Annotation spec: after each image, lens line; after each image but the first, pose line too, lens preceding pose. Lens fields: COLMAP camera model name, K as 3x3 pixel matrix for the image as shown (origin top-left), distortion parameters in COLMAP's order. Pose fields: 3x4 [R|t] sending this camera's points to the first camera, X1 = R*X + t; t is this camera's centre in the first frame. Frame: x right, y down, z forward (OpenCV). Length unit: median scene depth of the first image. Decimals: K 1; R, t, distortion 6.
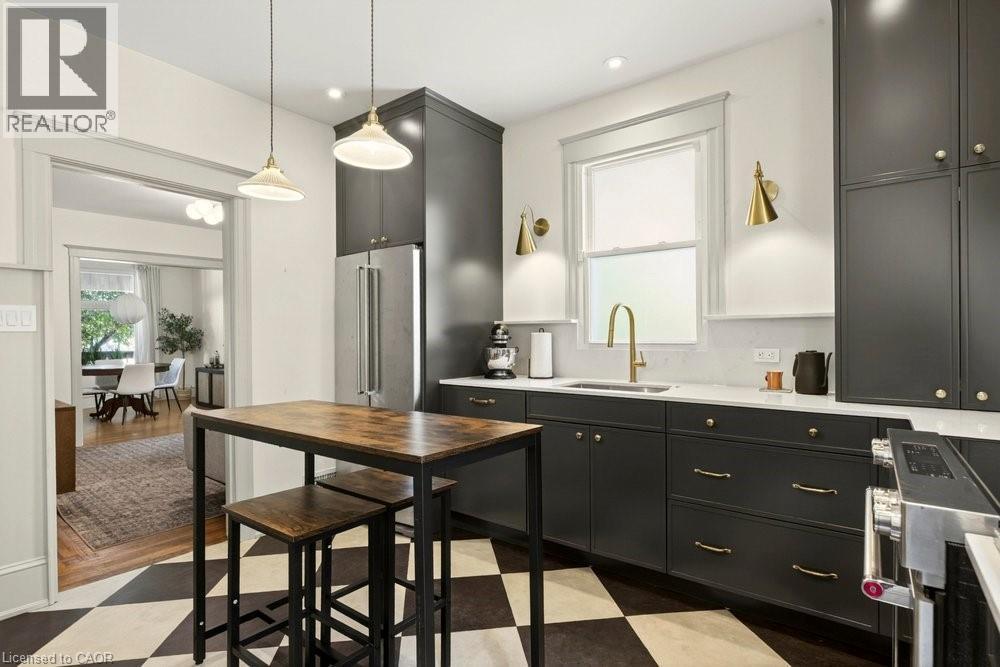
lens RADIAL K [[483.3, 0, 496.2], [0, 483.3, 335.0], [0, 0, 1]] dist [-0.015717, -0.001080]
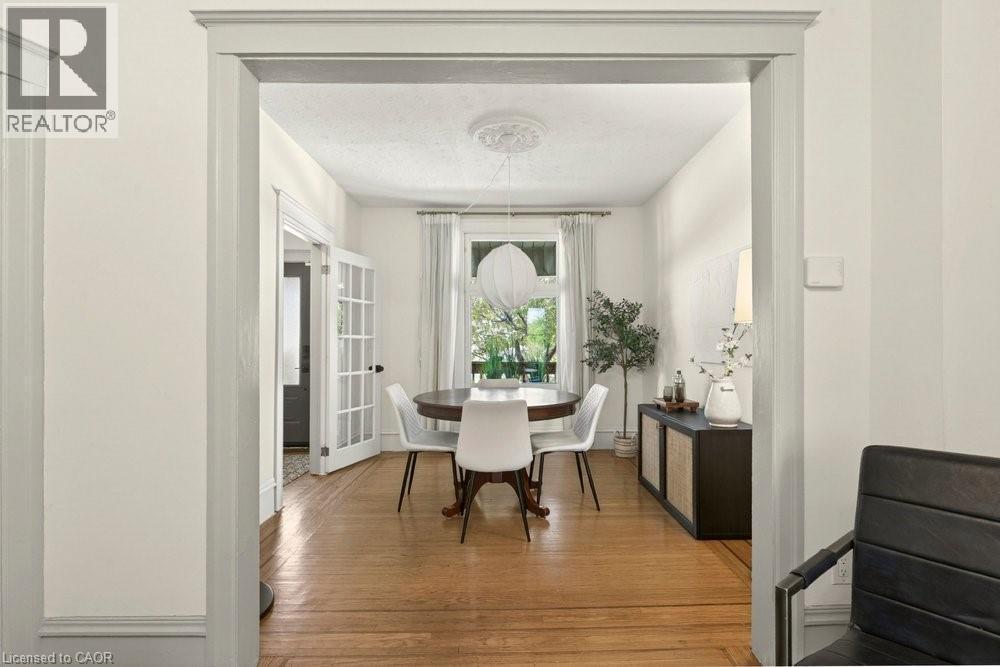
lens RADIAL K [[483.3, 0, 499.5], [0, 483.3, 341.9], [0, 0, 1]] dist [-0.015717, -0.001080]
pose [[0.612017, 0.004725, -0.790831, -0.310472], [-0.007685, 0.999970, 0.000028, 0.006288], [0.790807, 0.006060, 0.612035, 0.560648]]
